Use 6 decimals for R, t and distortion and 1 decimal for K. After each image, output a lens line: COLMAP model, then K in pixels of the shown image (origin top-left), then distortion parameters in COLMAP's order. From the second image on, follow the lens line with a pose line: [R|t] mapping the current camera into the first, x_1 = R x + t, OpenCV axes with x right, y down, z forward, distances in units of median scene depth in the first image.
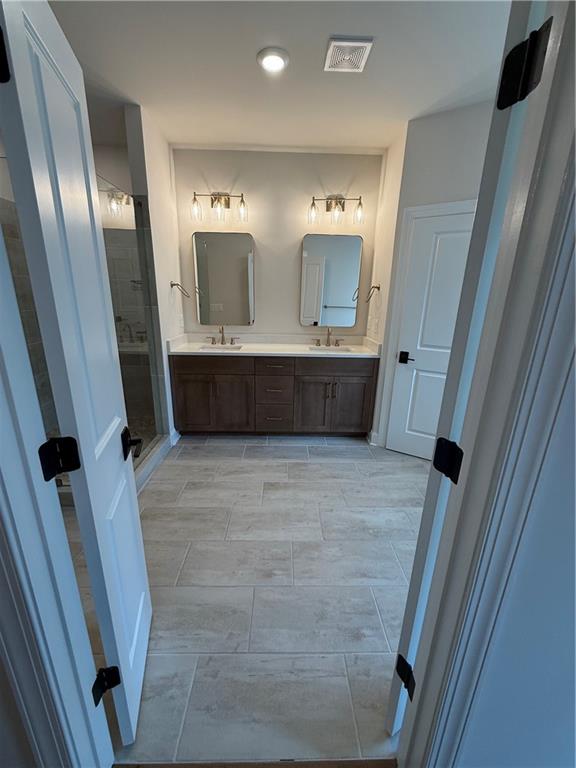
lens RADIAL K [[304.0, 0, 285.3], [0, 304.0, 383.8], [0, 0, 1]] dist [-0.001883, -0.000225]
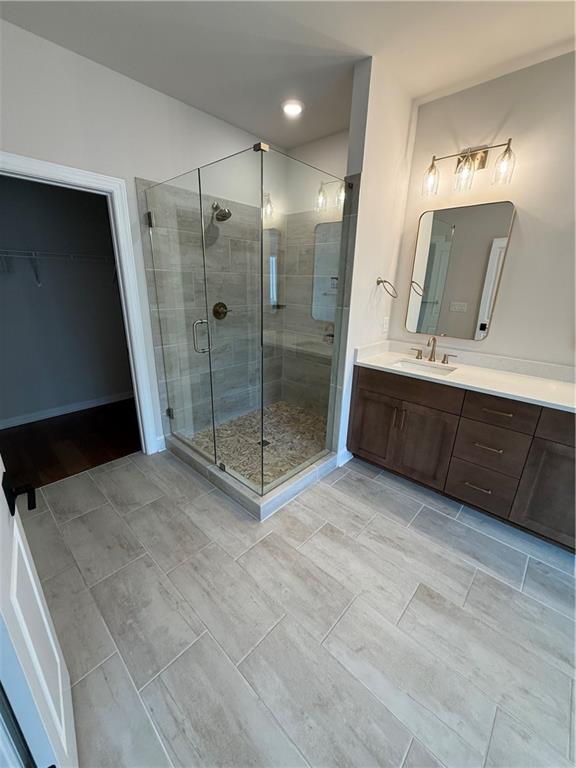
lens RADIAL K [[304.0, 0, 288.8], [0, 304.0, 382.3], [0, 0, 1]] dist [-0.001883, -0.000225]
pose [[0.717770, 0.215194, -0.662192, 0.056533], [-0.200496, 0.974638, 0.099406, -0.092862], [0.666789, 0.061417, 0.742711, 0.241894]]
